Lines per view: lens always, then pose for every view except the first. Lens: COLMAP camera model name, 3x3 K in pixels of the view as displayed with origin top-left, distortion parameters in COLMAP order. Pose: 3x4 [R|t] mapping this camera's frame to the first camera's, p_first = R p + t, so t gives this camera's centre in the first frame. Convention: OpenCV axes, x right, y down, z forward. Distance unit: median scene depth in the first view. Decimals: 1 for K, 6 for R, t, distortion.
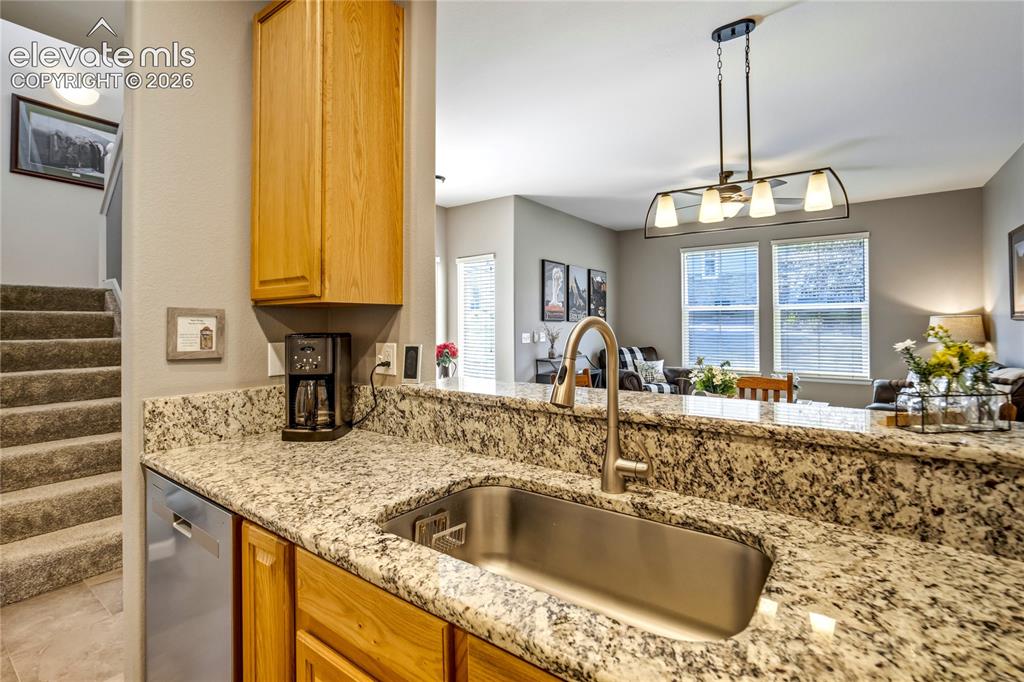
lens RADIAL K [[481.4, 0, 510.9], [0, 481.4, 323.7], [0, 0, 1]] dist [-0.042310, 0.022785]
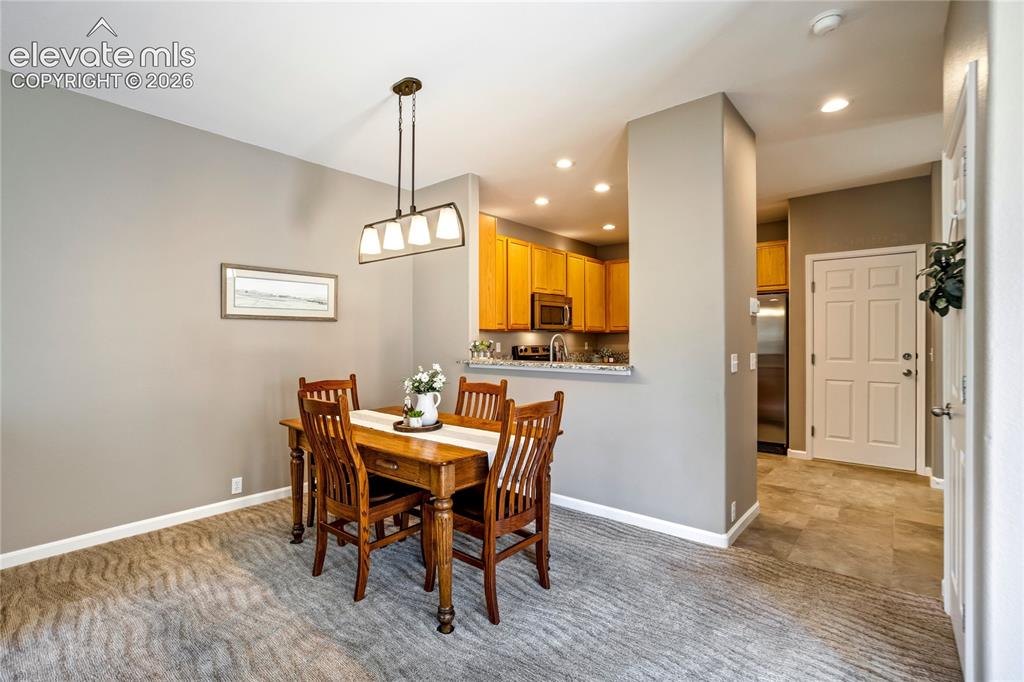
lens RADIAL K [[475.7, 0, 510.3], [0, 475.7, 341.6], [0, 0, 1]] dist [-0.041051, 0.020842]
pose [[-0.998268, 0.005134, 0.058607, 0.156148], [0.005330, 0.999981, 0.003186, 0.012925], [-0.058590, 0.003493, -0.998276, 2.212822]]
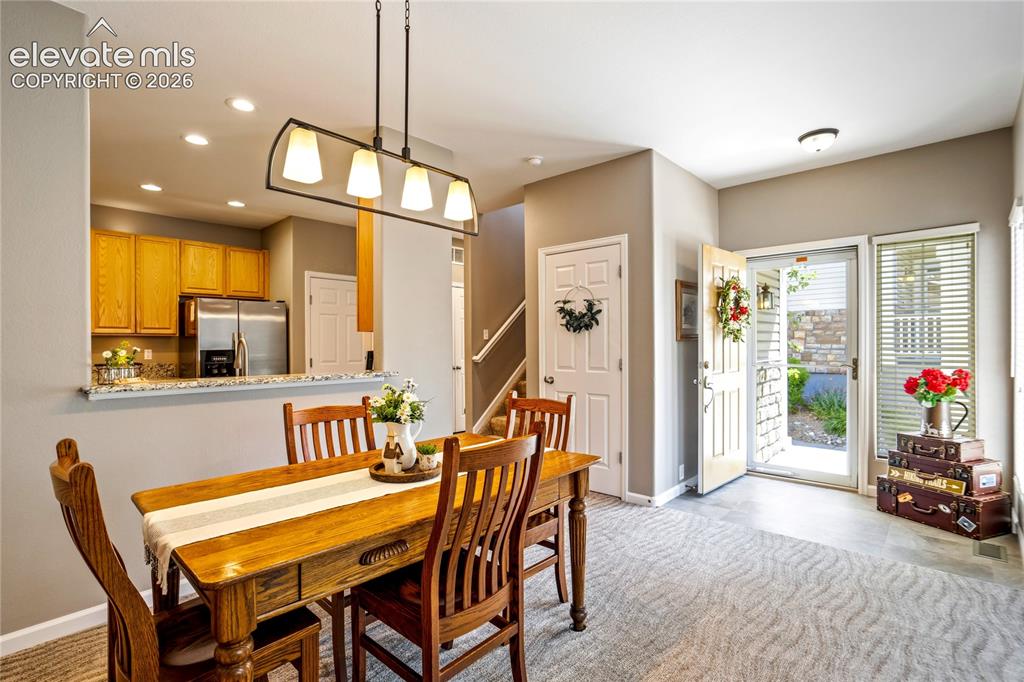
lens RADIAL K [[481.8, 0, 518.4], [0, 481.8, 345.0], [0, 0, 1]] dist [-0.043815, 0.021694]
pose [[-0.099520, 0.005550, -0.995020, 1.259172], [0.006780, 0.999965, 0.004900, 0.009833], [0.995013, -0.006259, -0.099554, 1.312551]]
